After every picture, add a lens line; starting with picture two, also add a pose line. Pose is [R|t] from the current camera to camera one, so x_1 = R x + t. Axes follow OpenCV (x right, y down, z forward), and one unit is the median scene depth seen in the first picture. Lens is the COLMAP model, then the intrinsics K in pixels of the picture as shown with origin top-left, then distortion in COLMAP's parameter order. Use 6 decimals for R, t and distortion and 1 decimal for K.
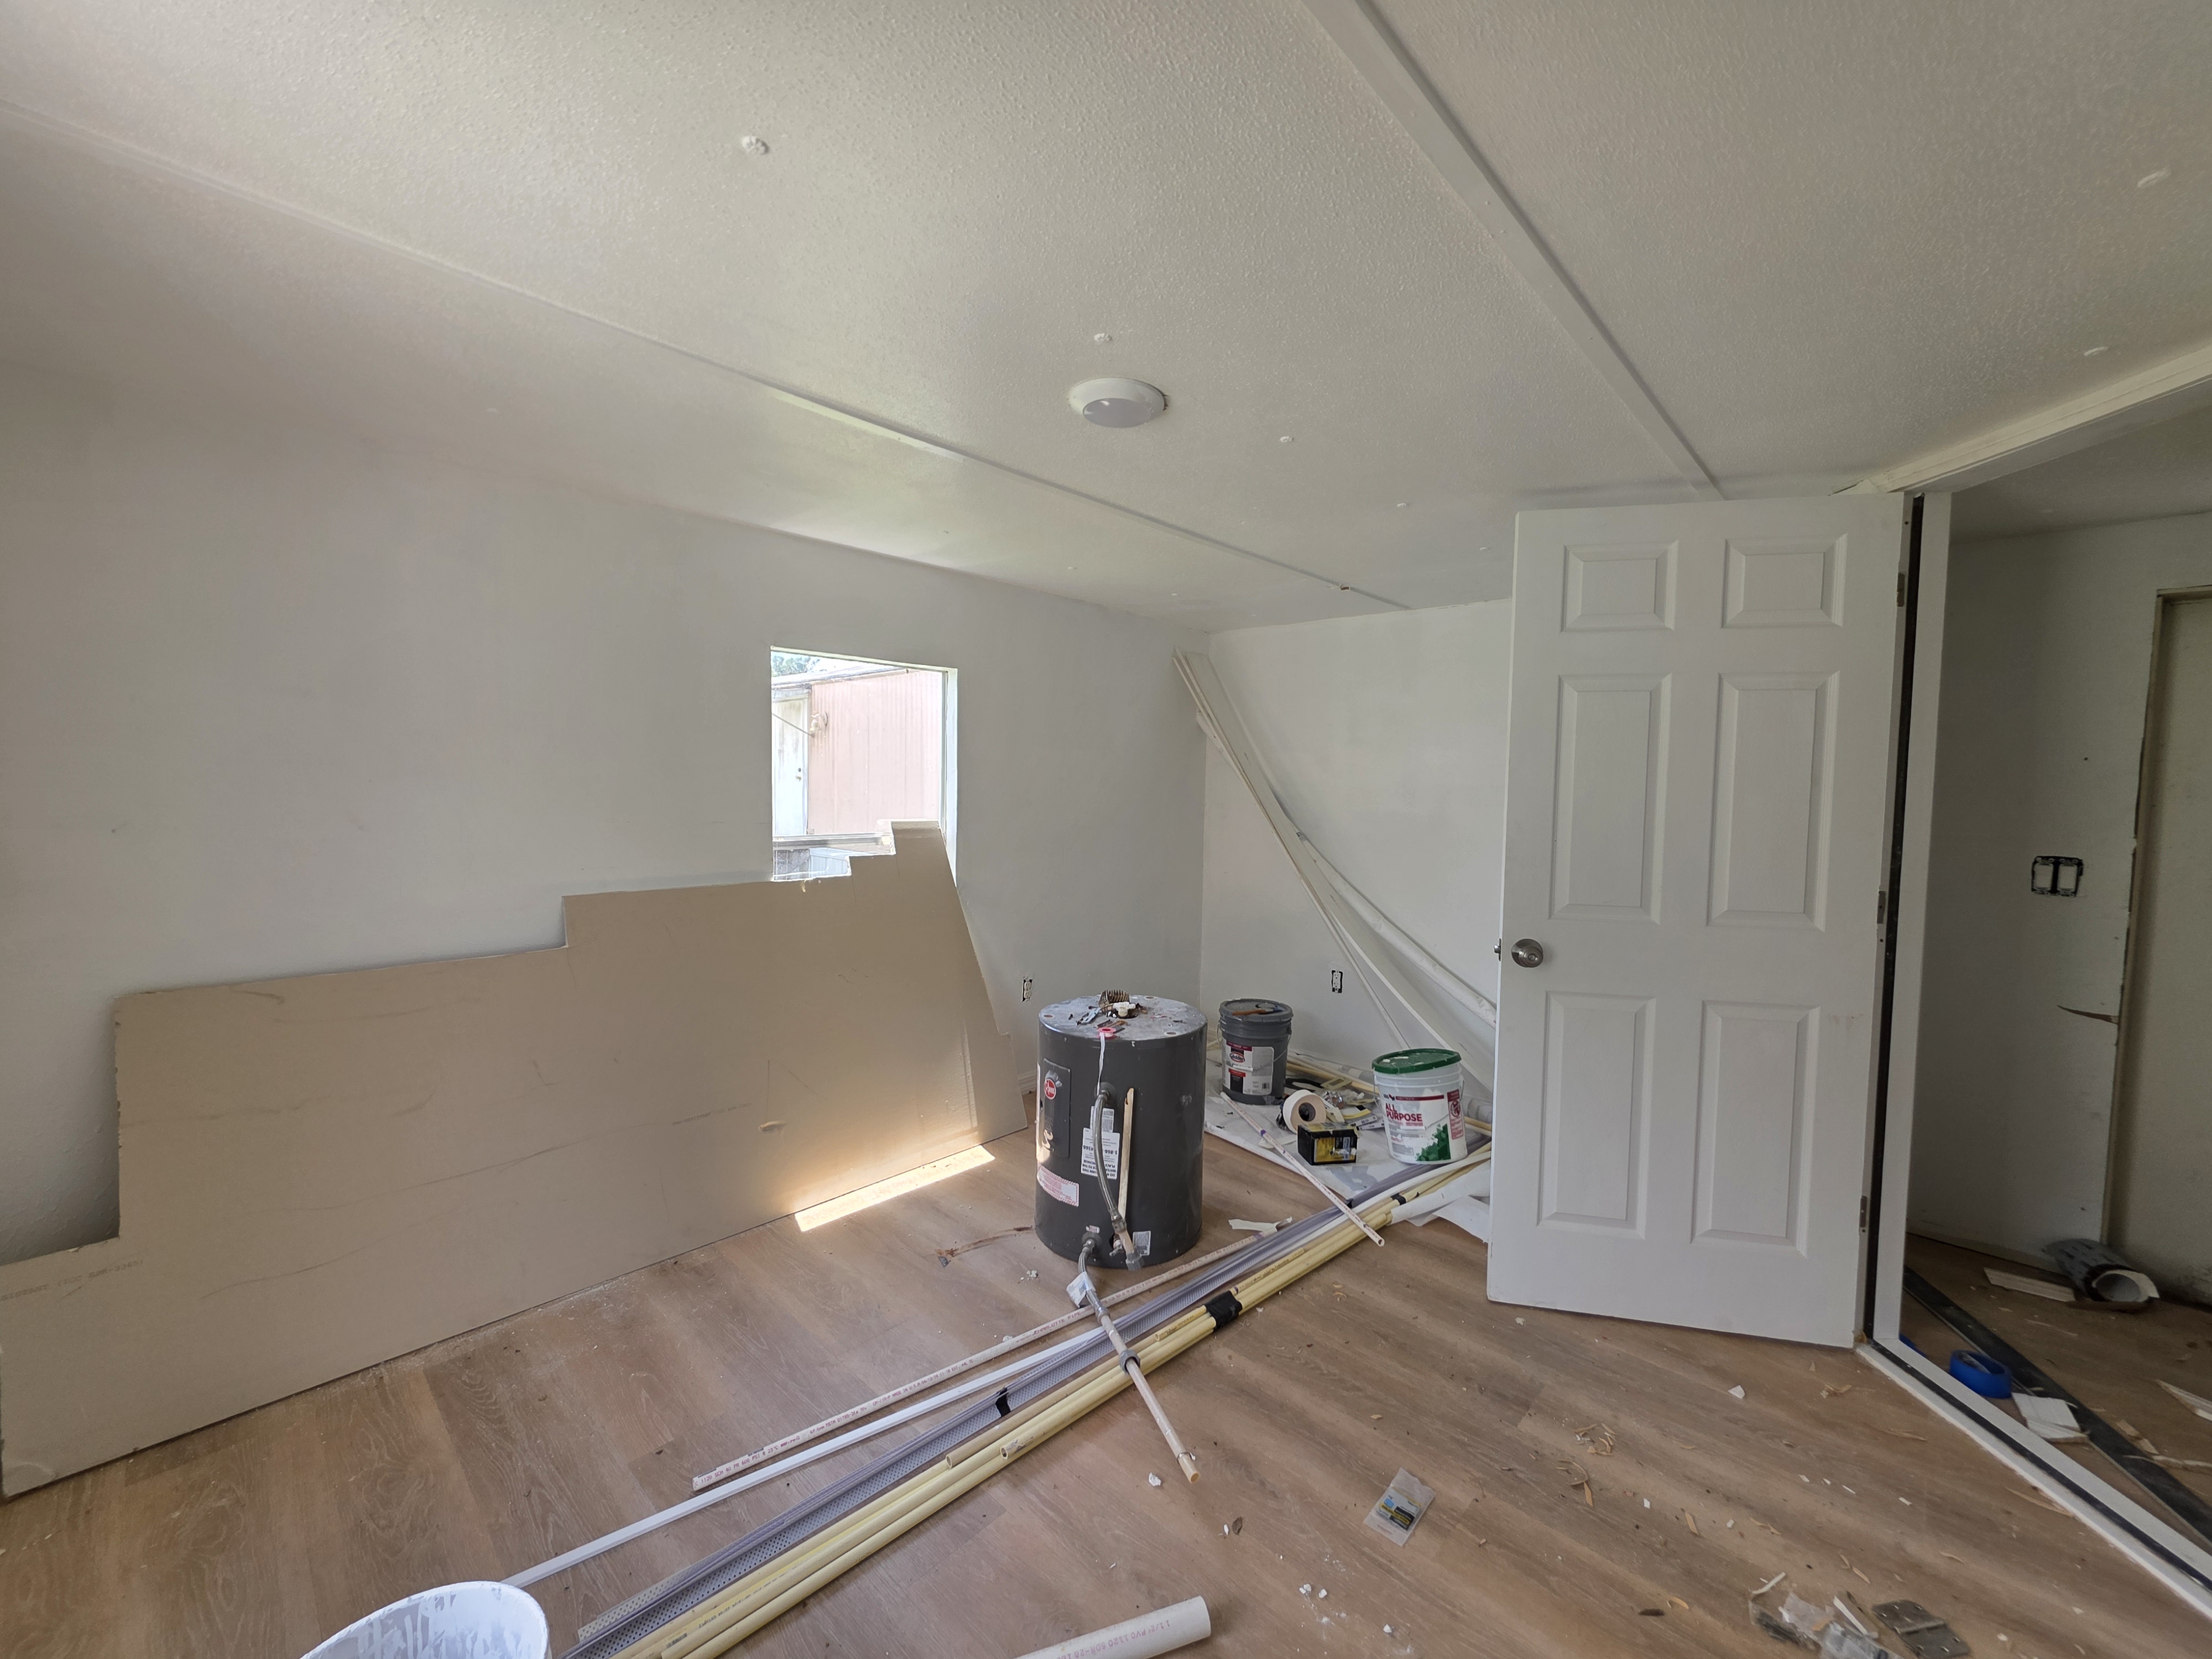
lens RADIAL K [[877.1, 0, 1102.9], [0, 877.1, 830.0], [0, 0, 1]] dist [-0.001865, 0.001198]
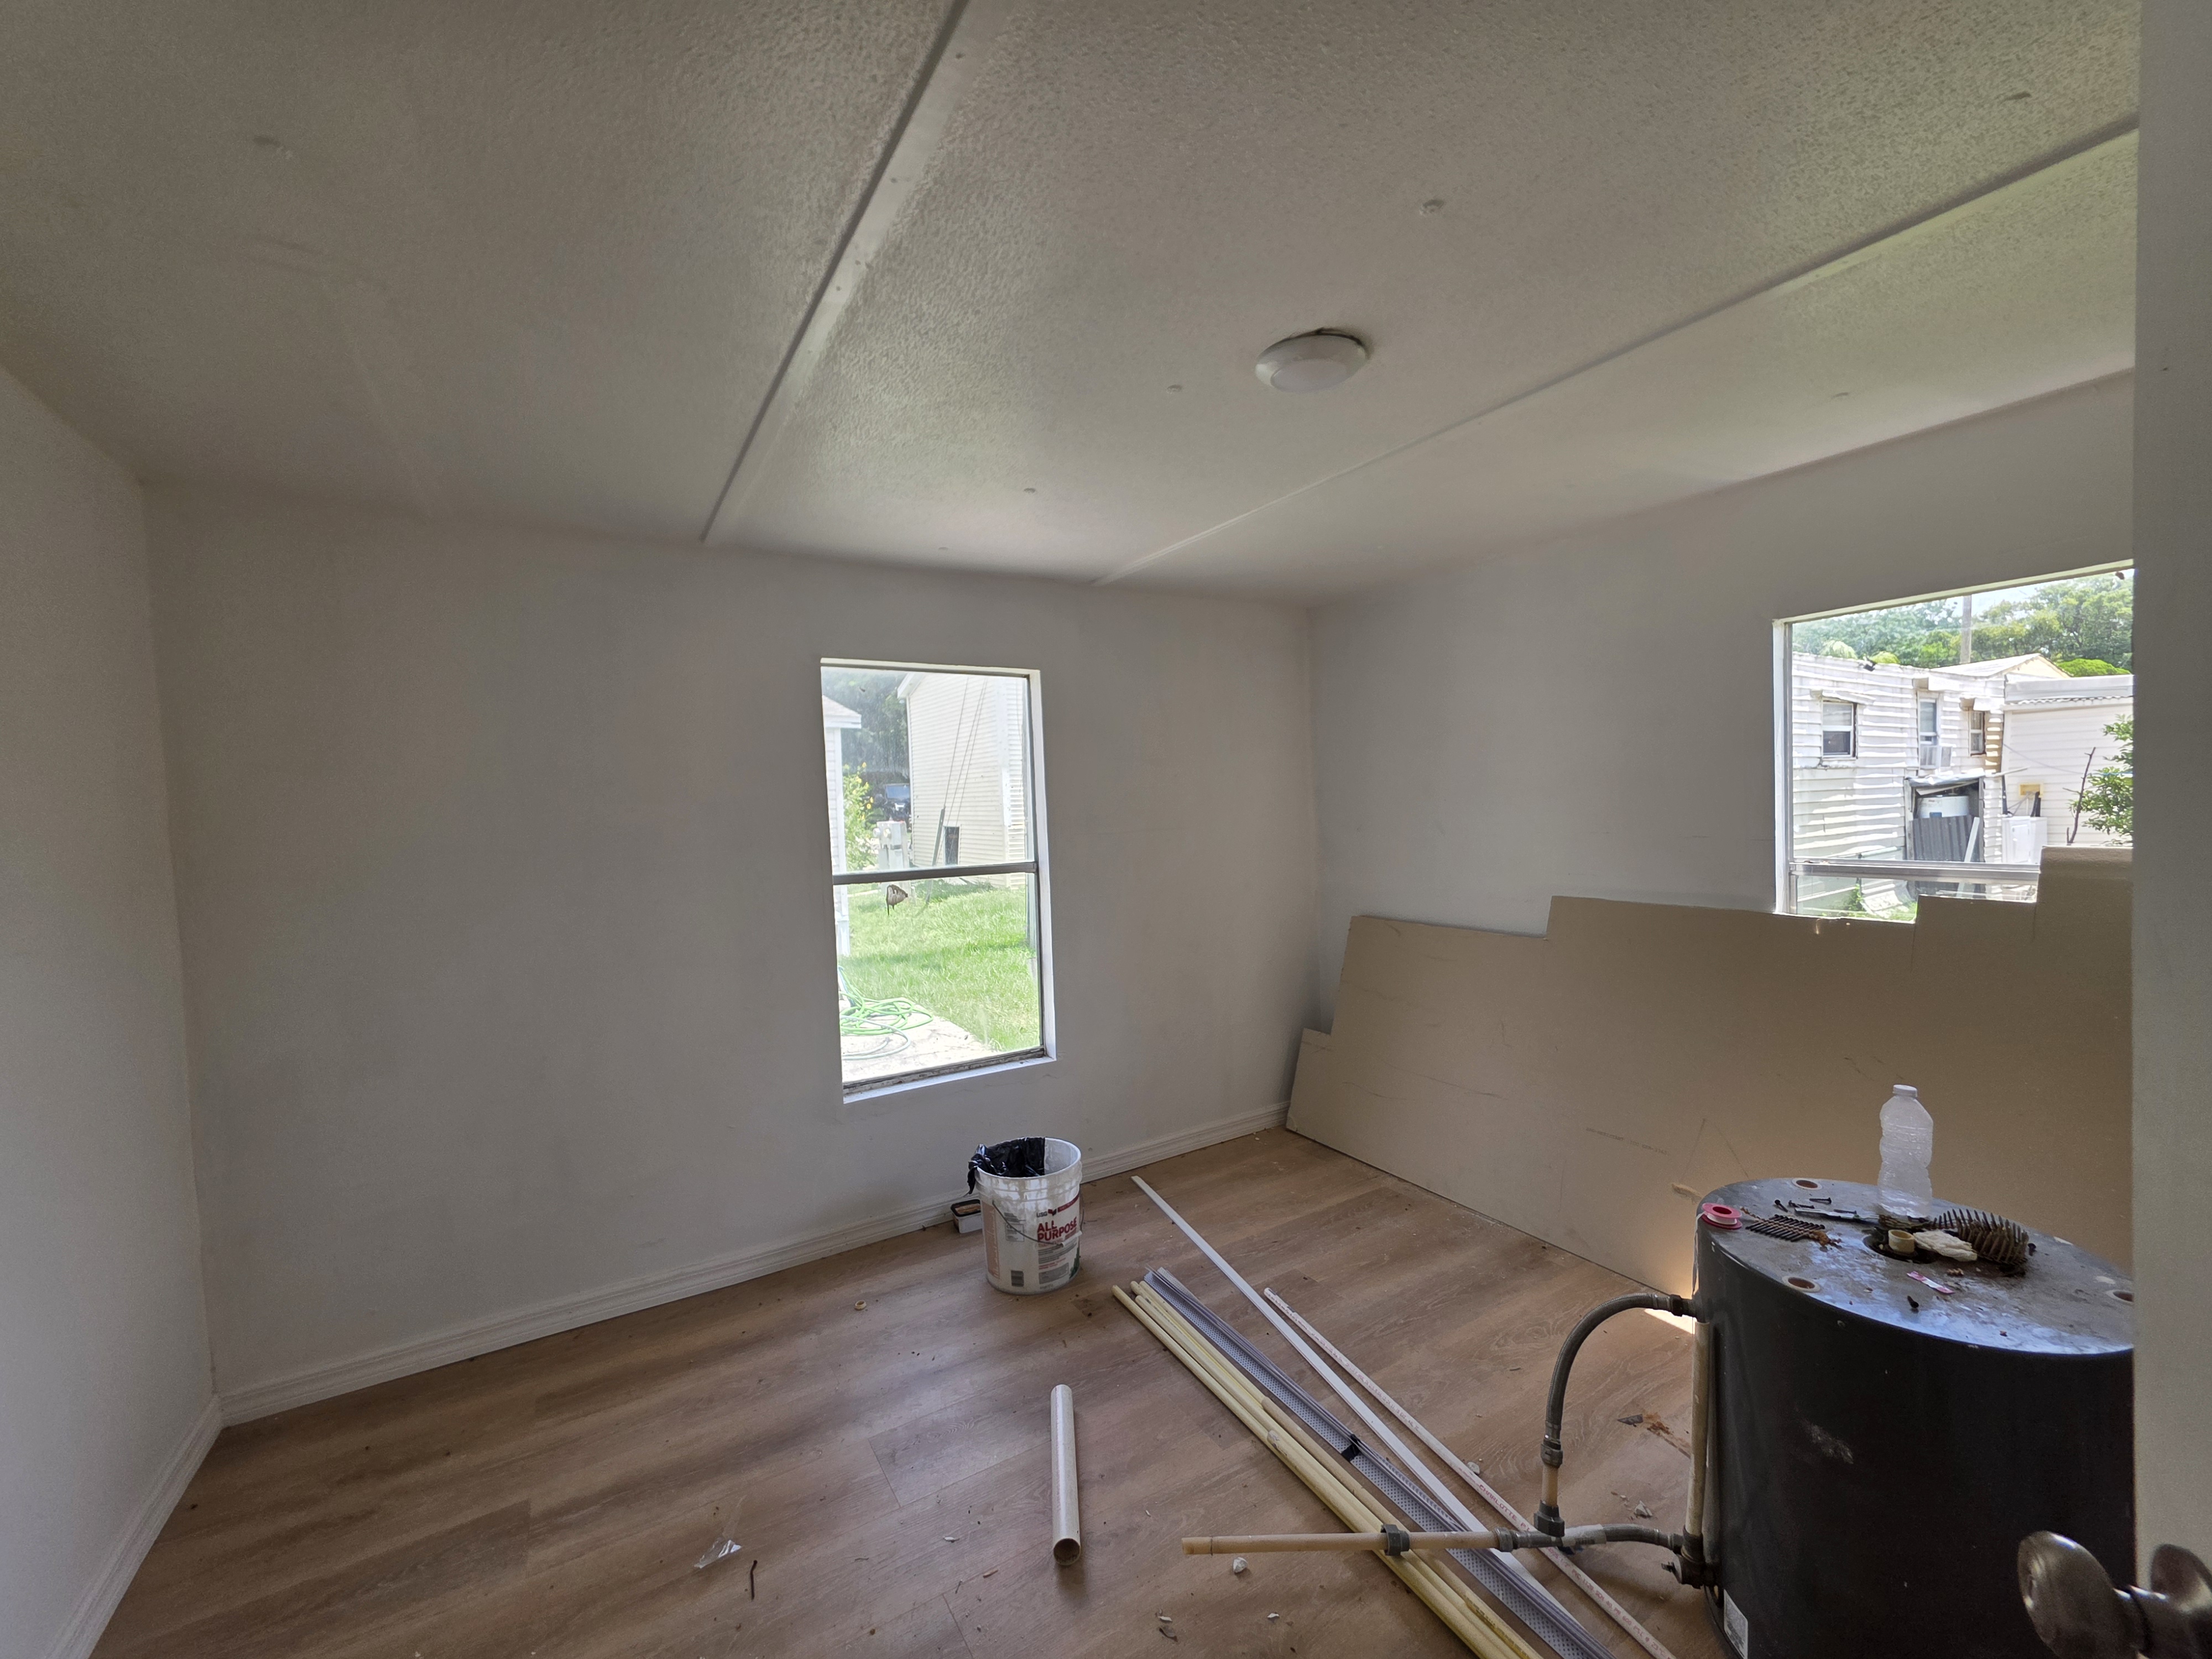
lens RADIAL K [[877.1, 0, 1118.2], [0, 877.1, 825.8], [0, 0, 1]] dist [-0.001865, 0.001198]
pose [[-0.253482, 0.018824, -0.967157, 0.797571], [-0.021241, 0.999461, 0.025020, -0.041501], [0.967107, 0.026885, -0.252945, 0.903788]]
